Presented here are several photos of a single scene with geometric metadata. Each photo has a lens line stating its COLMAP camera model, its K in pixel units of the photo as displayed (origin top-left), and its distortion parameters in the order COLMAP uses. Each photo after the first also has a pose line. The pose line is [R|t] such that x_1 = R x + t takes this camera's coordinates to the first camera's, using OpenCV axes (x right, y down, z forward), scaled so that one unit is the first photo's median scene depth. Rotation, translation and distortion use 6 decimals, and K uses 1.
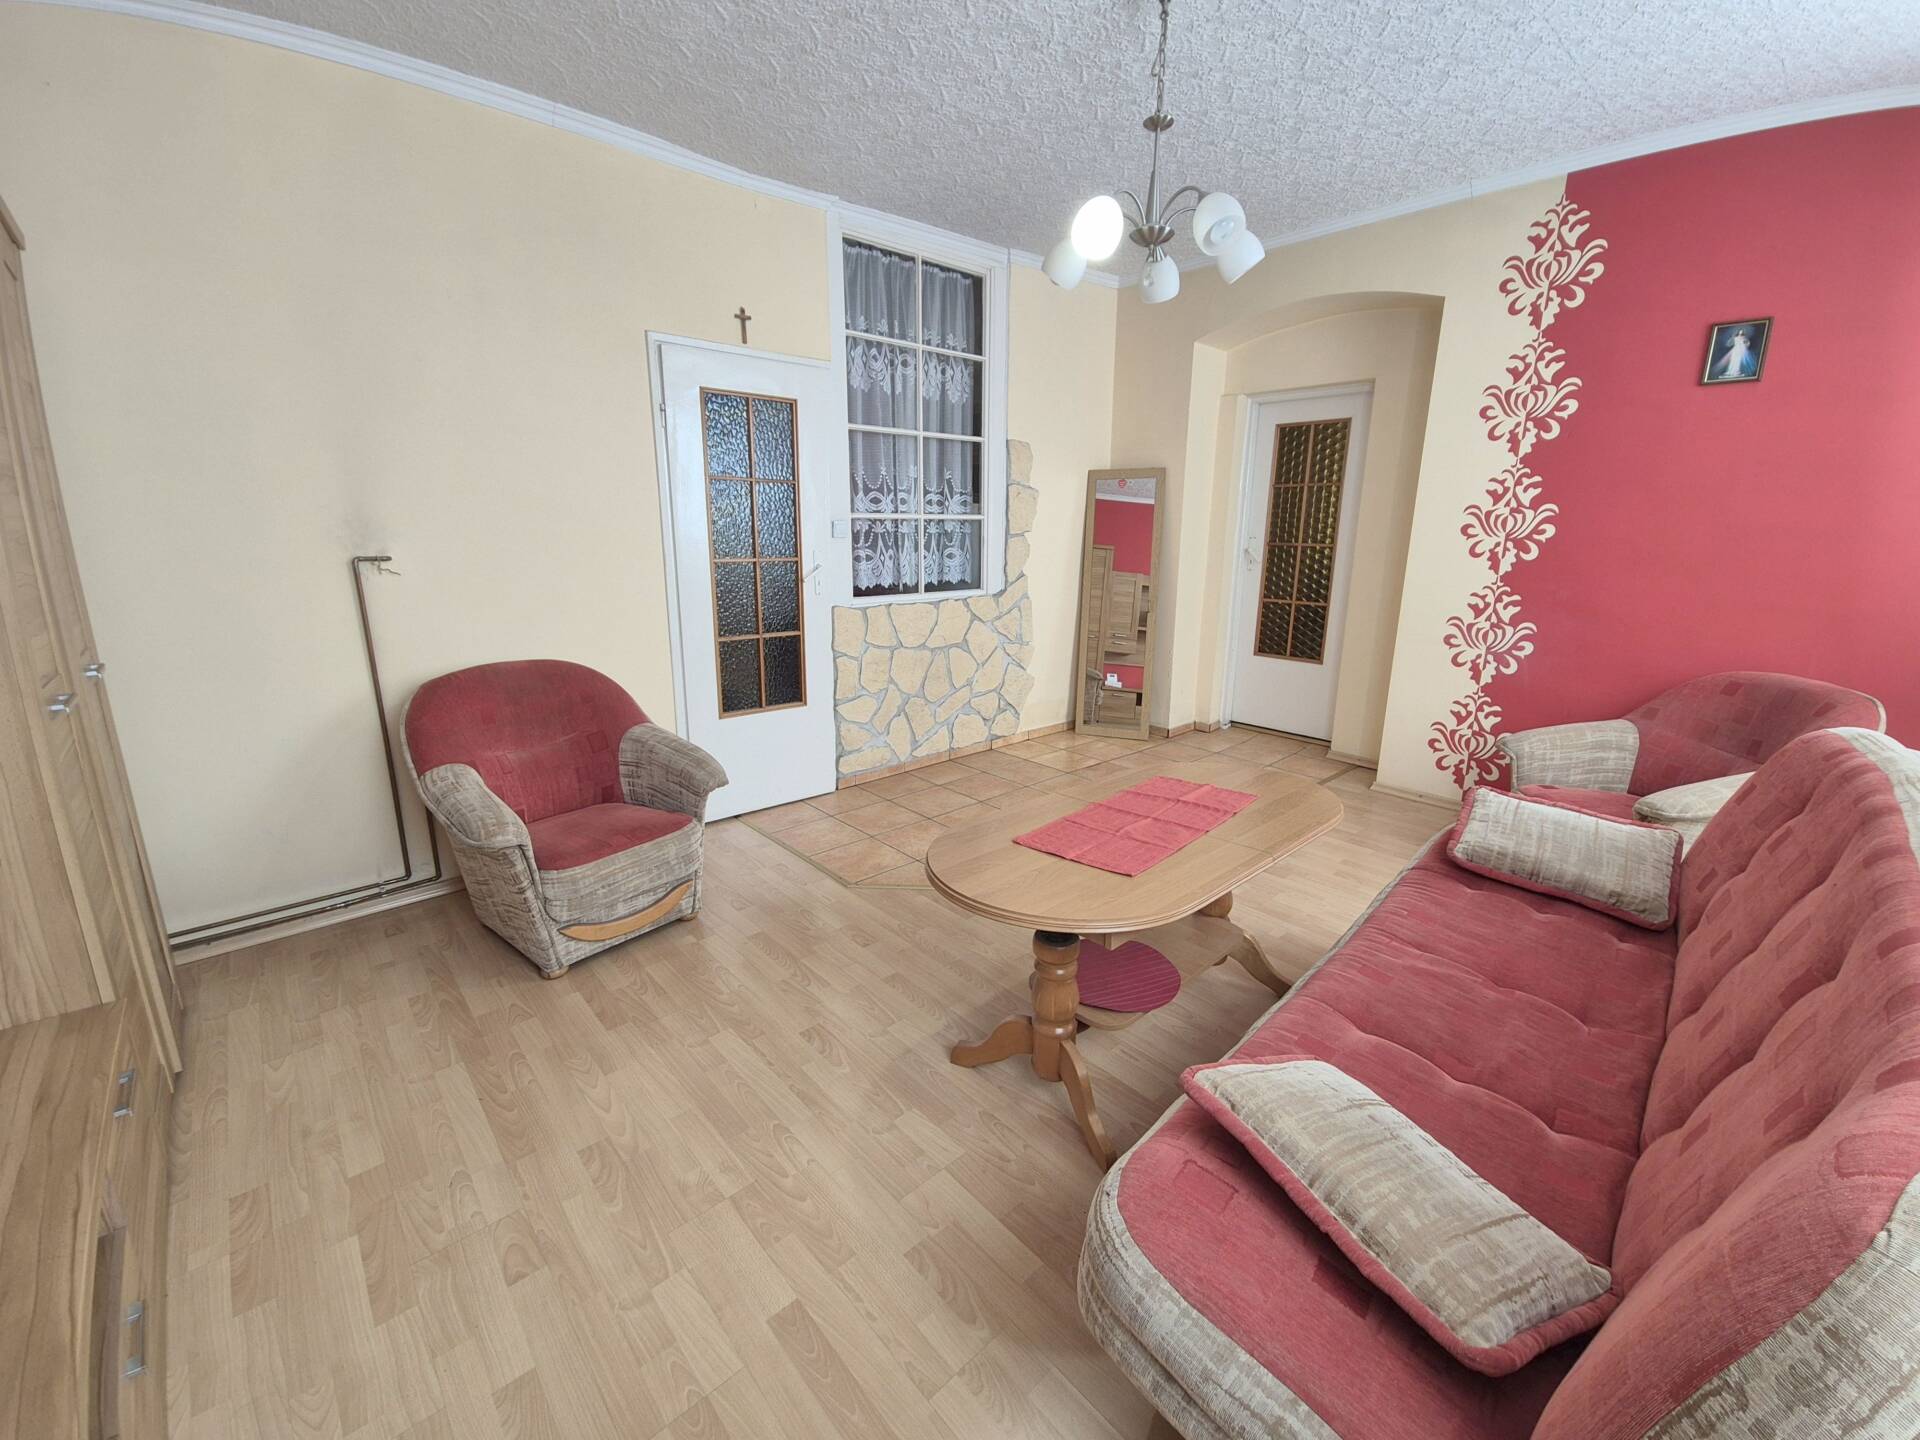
lens RADIAL K [[783.4, 0, 966.9], [0, 783.4, 710.2], [0, 0, 1]] dist [-0.000740, -0.000224]
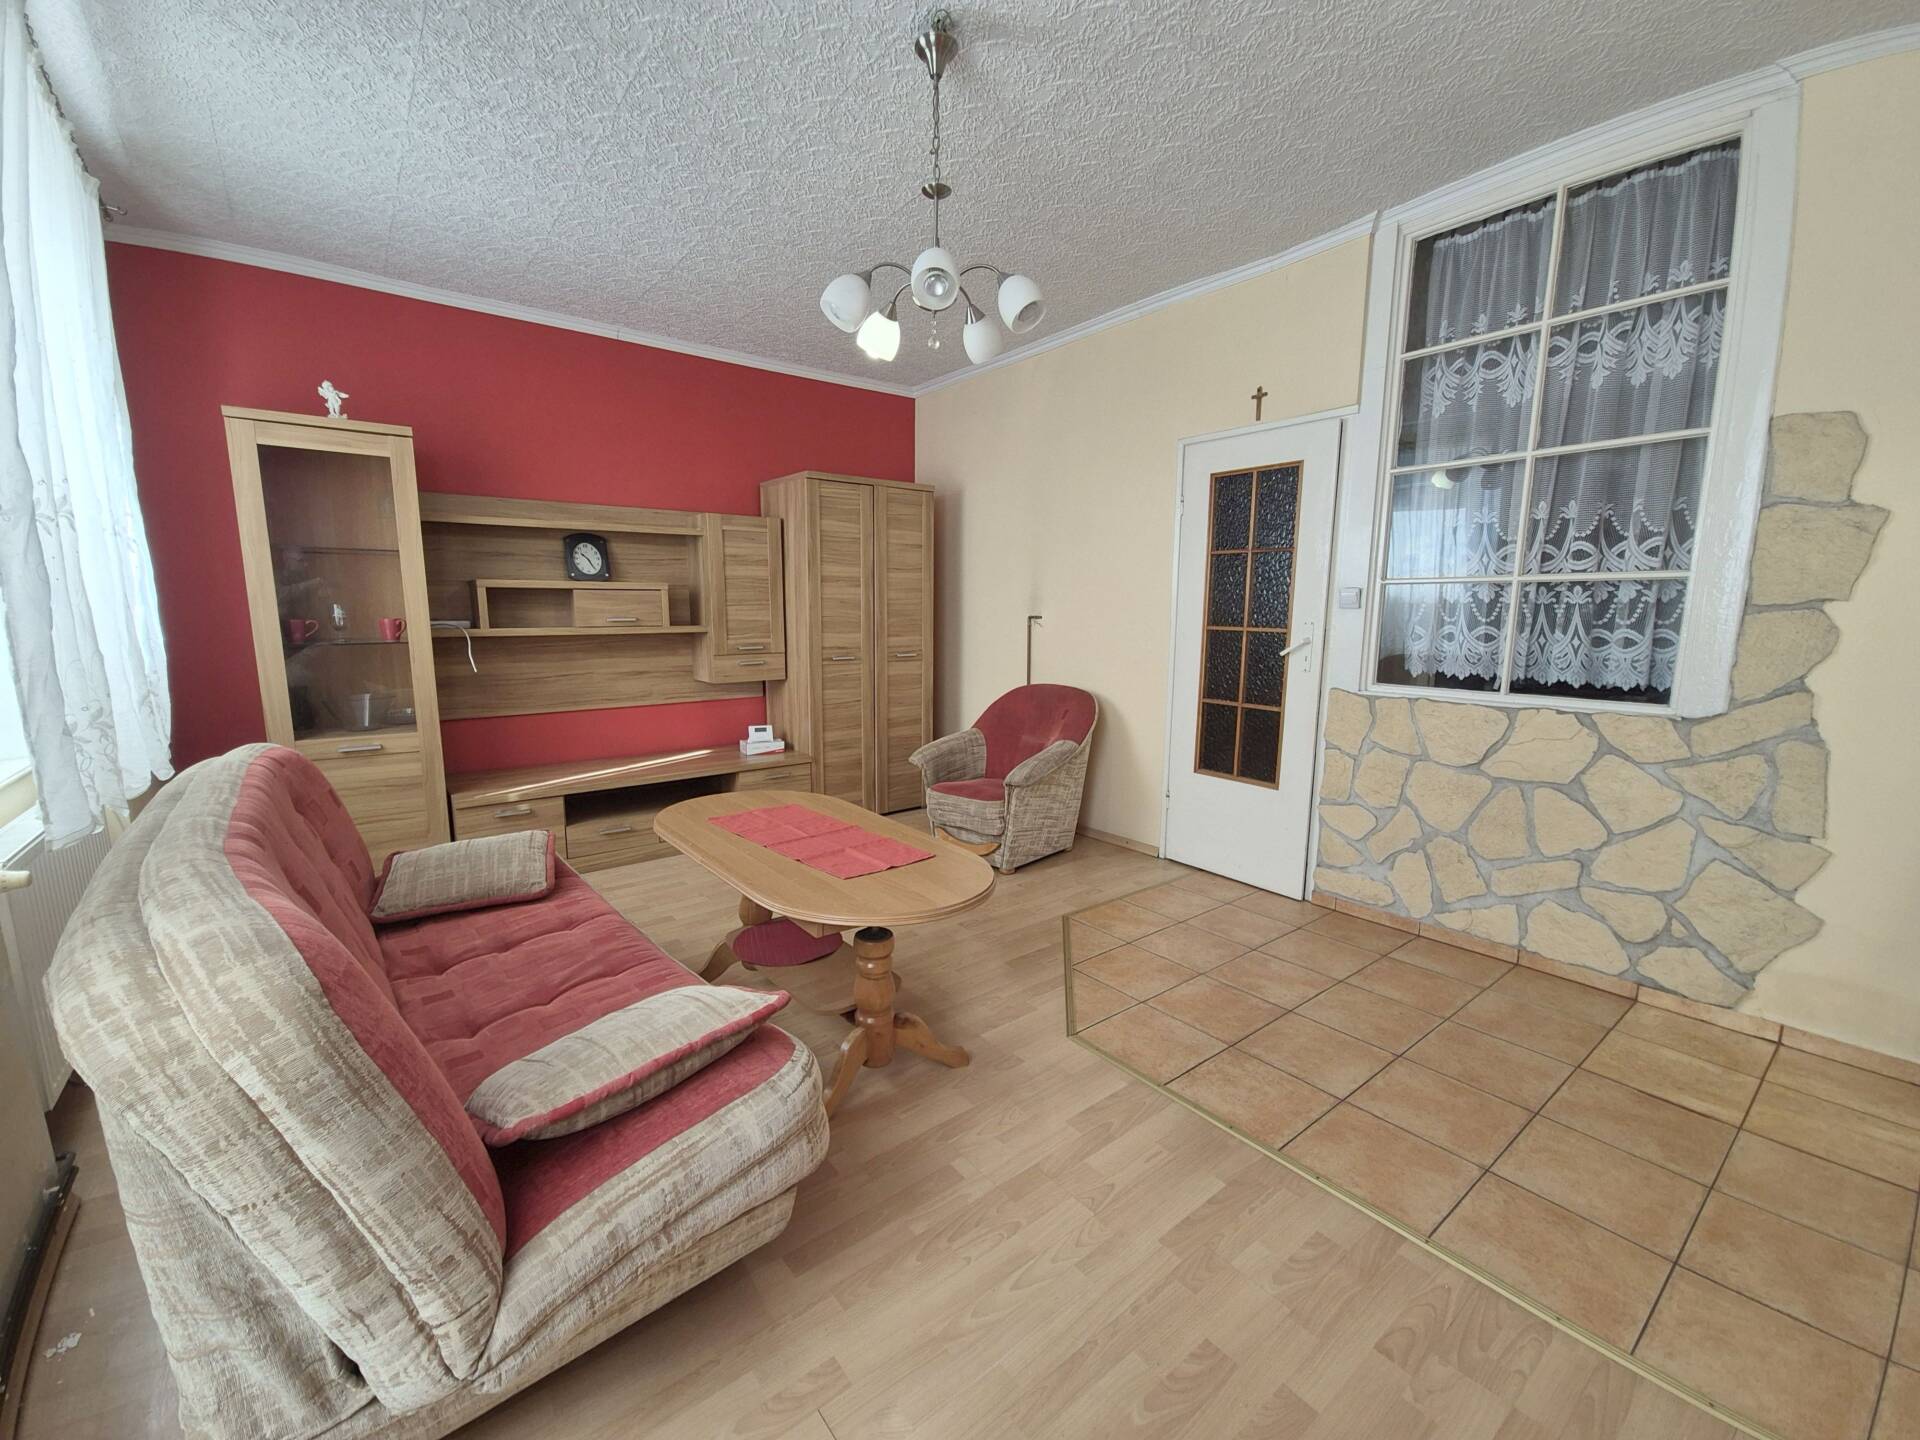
lens RADIAL K [[786.2, 0, 947.0], [0, 786.2, 731.6], [0, 0, 1]] dist [-0.000008, -0.000186]
pose [[-0.080474, 0.149814, -0.985434, 0.718324], [-0.233261, 0.958357, 0.164747, -0.132102], [0.969079, 0.243121, -0.042177, 0.649879]]
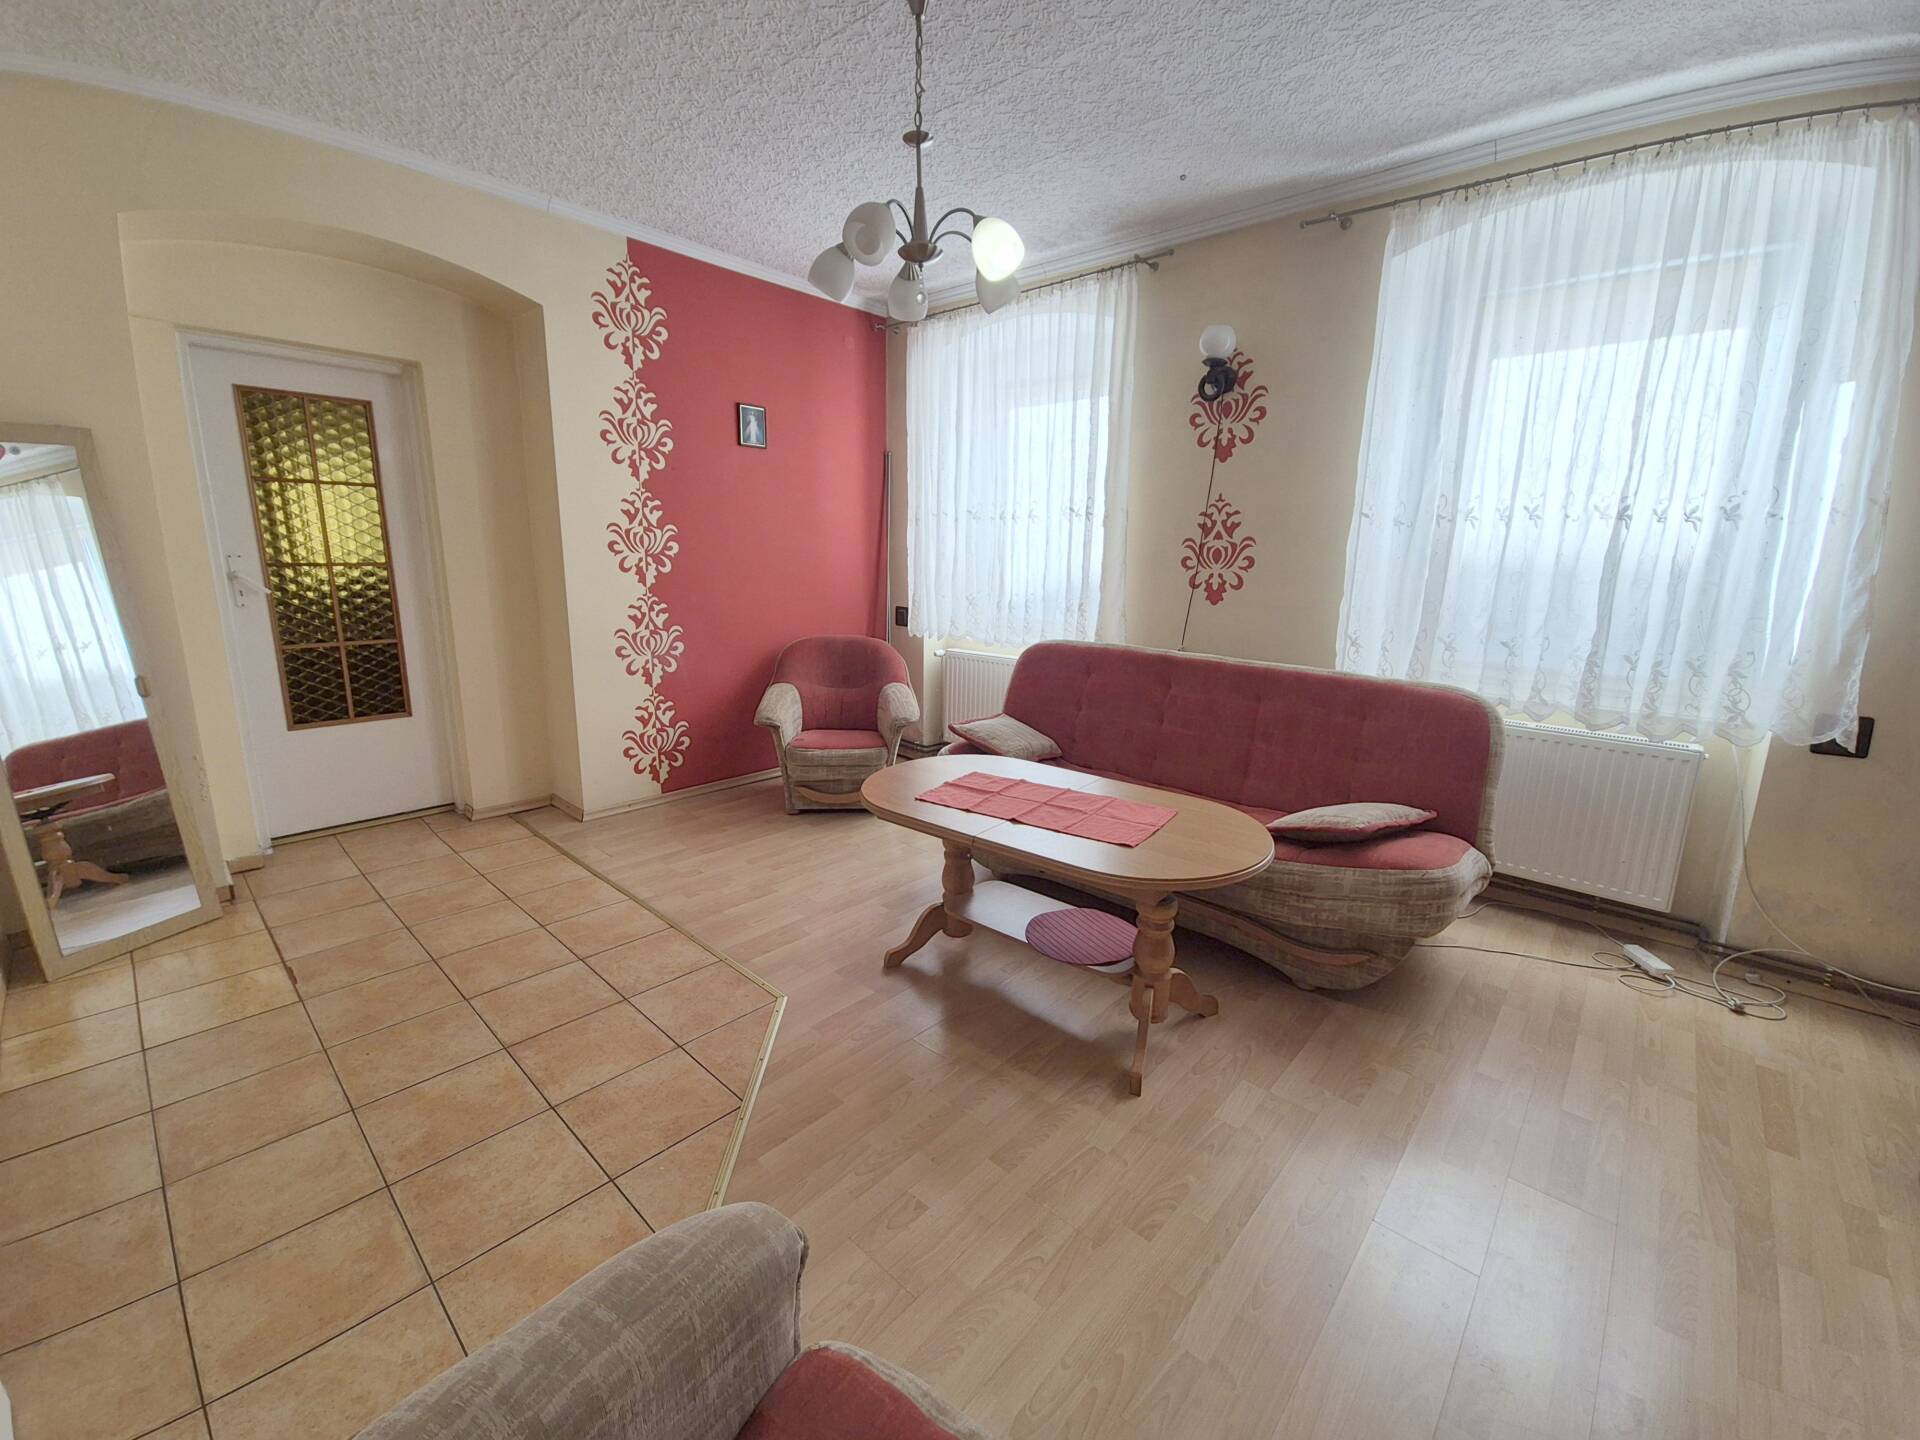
lens RADIAL K [[781.7, 0, 980.4], [0, 781.7, 708.7], [0, 0, 1]] dist [0.000516, 0.000040]
pose [[-0.110469, -0.206224, 0.972249, -0.455037], [0.214495, 0.950236, 0.225926, -0.148041], [-0.970458, 0.233500, -0.060737, 0.608791]]
